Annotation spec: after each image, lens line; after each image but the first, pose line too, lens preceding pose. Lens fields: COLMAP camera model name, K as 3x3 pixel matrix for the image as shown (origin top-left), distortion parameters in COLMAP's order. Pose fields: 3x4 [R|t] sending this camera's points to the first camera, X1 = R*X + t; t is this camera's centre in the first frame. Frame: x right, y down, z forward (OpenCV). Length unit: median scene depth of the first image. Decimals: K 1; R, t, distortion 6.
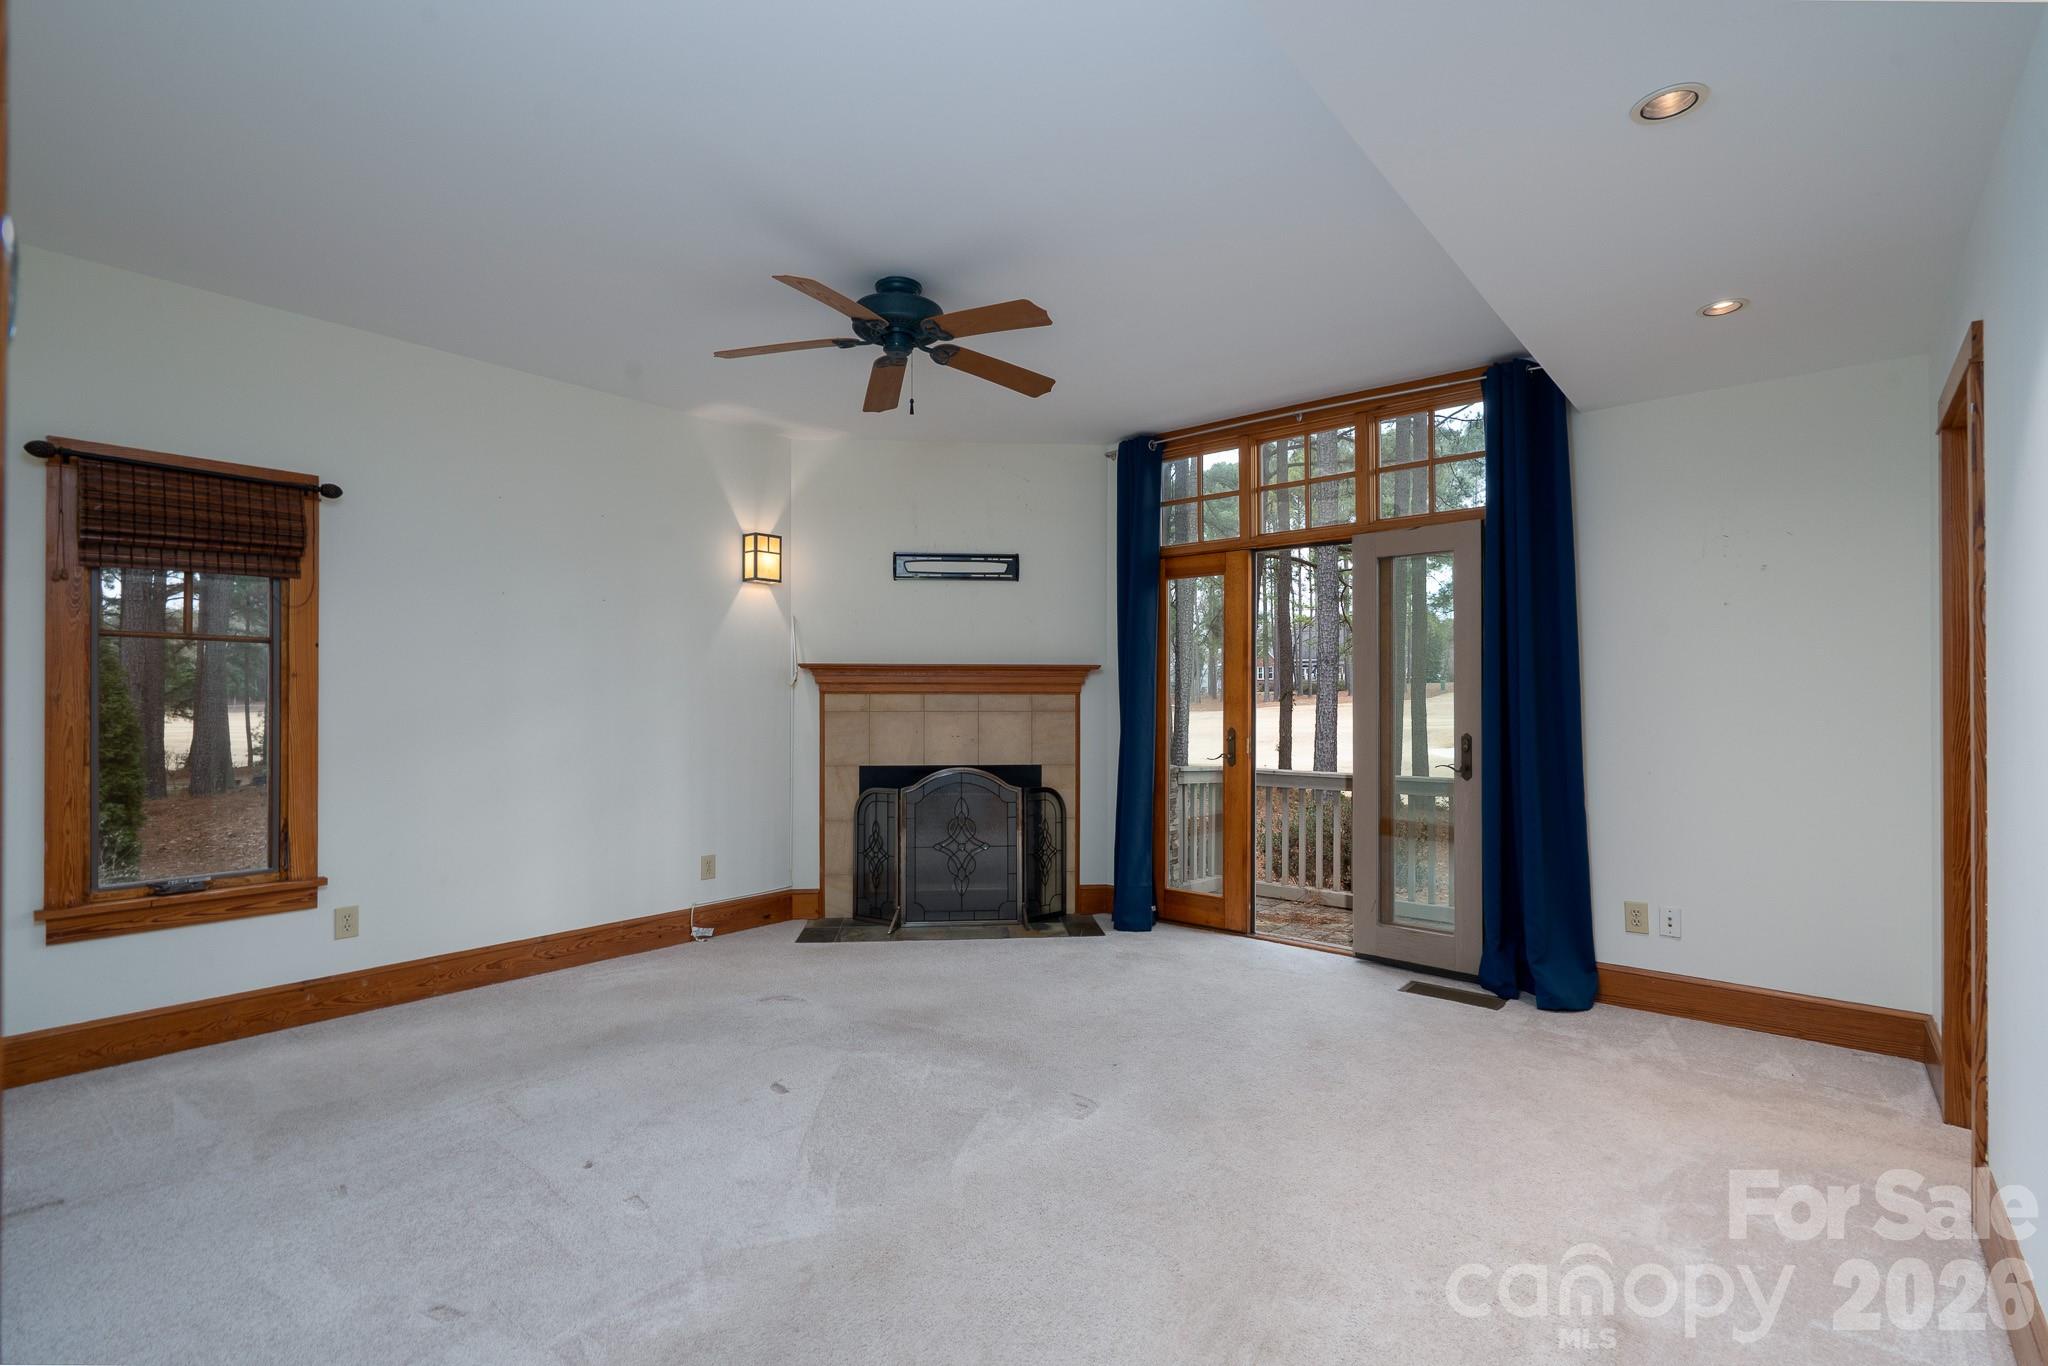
lens RADIAL K [[931.6, 0, 1019.3], [0, 931.6, 700.5], [0, 0, 1]] dist [-0.003932, 0.000289]
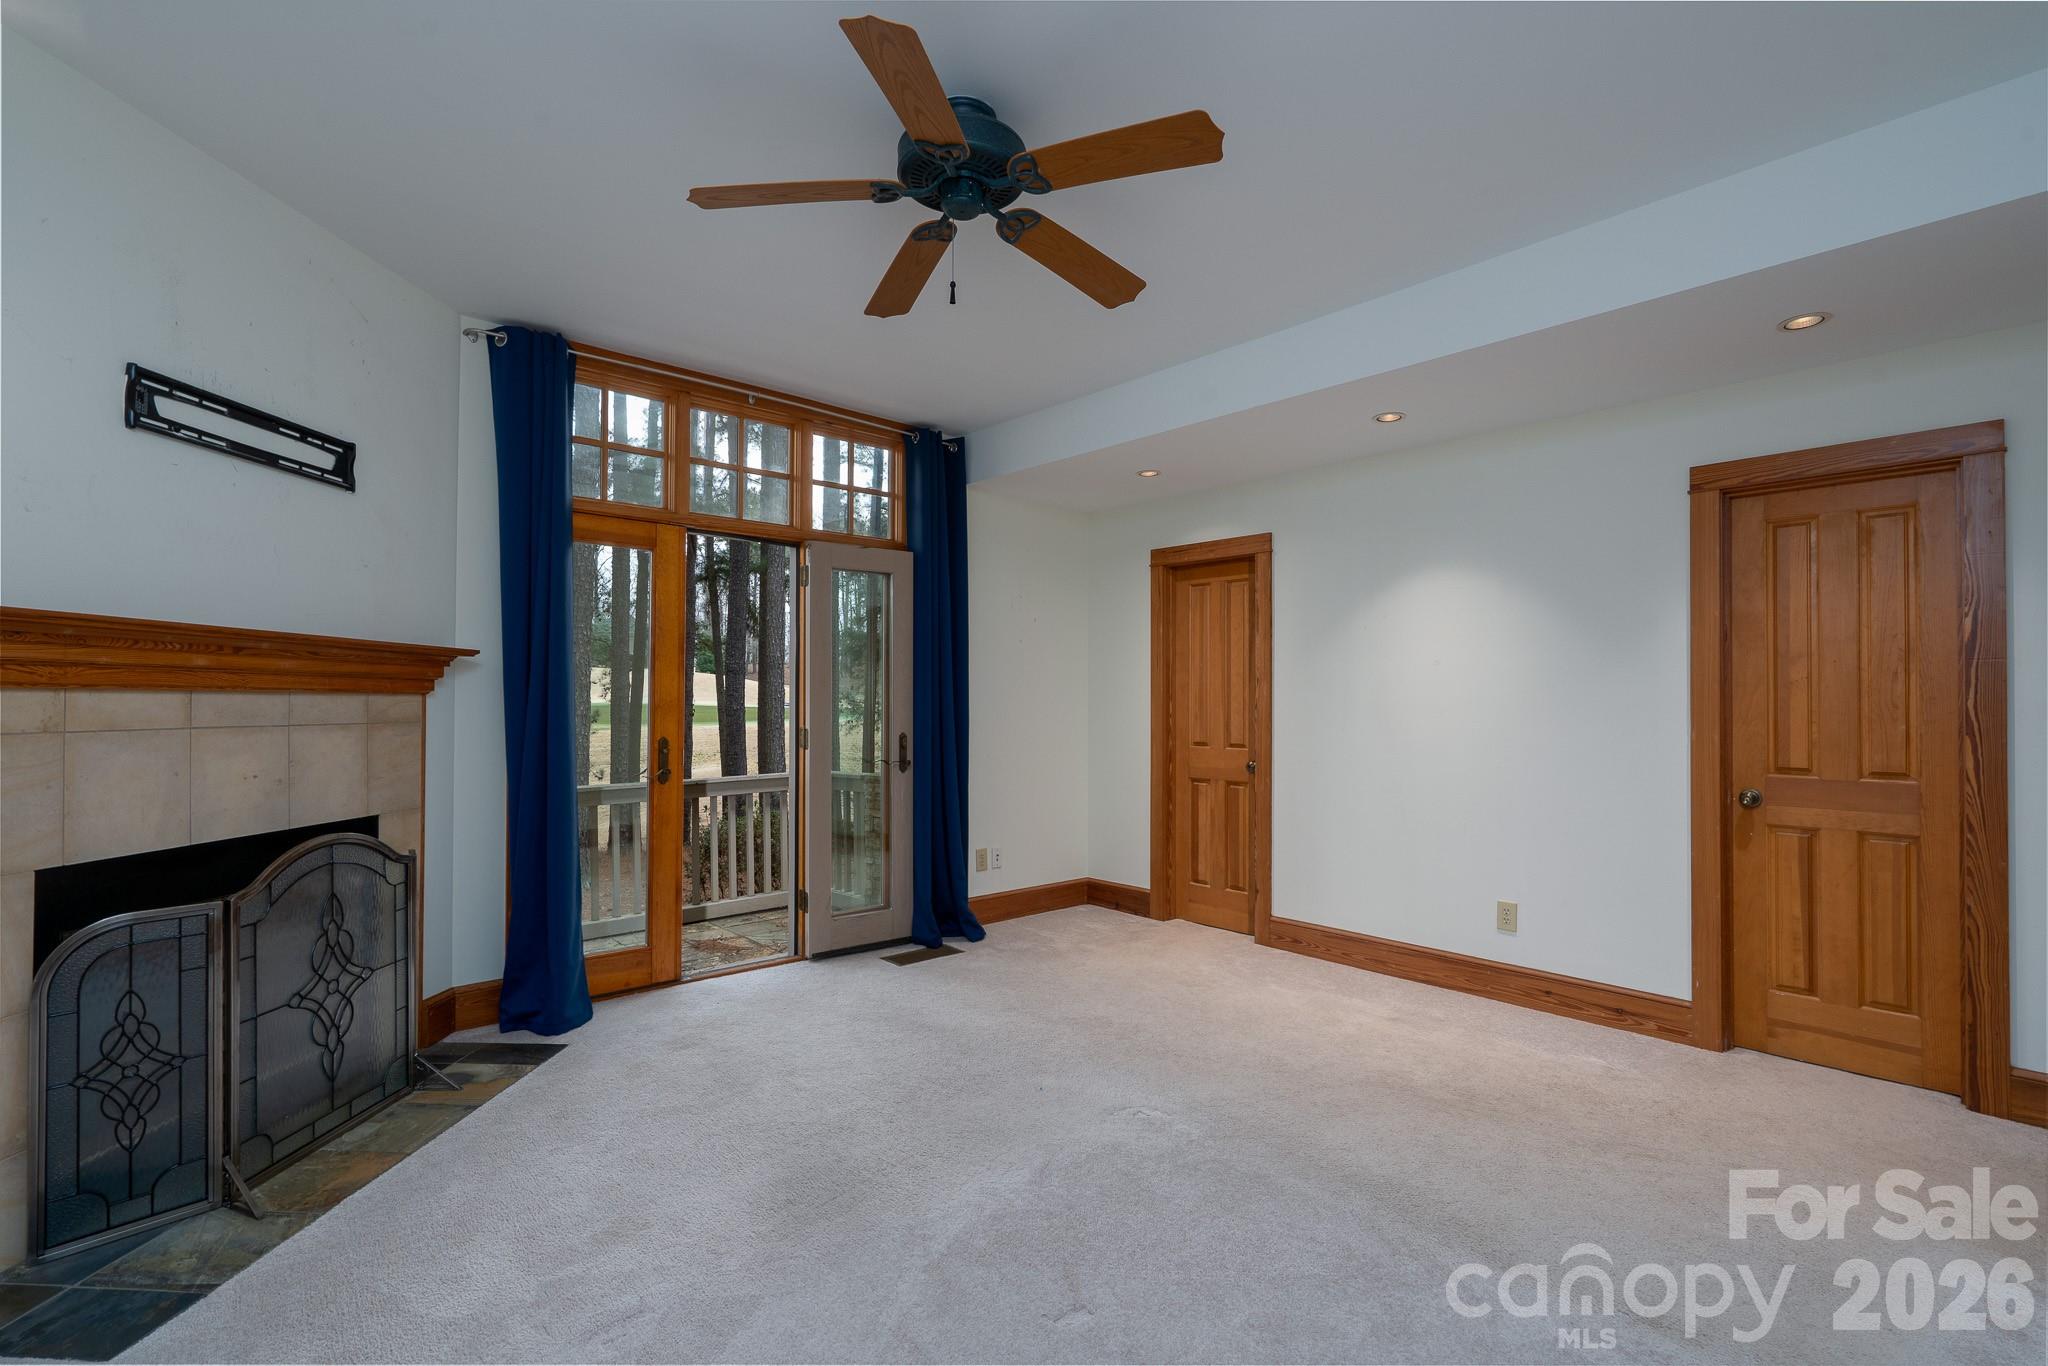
lens RADIAL K [[931.6, 0, 1019.3], [0, 931.6, 687.9], [0, 0, 1]] dist [-0.003932, 0.000289]
pose [[0.129030, 0.014470, 0.991535, -0.508580], [-0.009149, 0.999868, -0.013401, -0.006169], [-0.991599, -0.007342, 0.129145, 0.533091]]
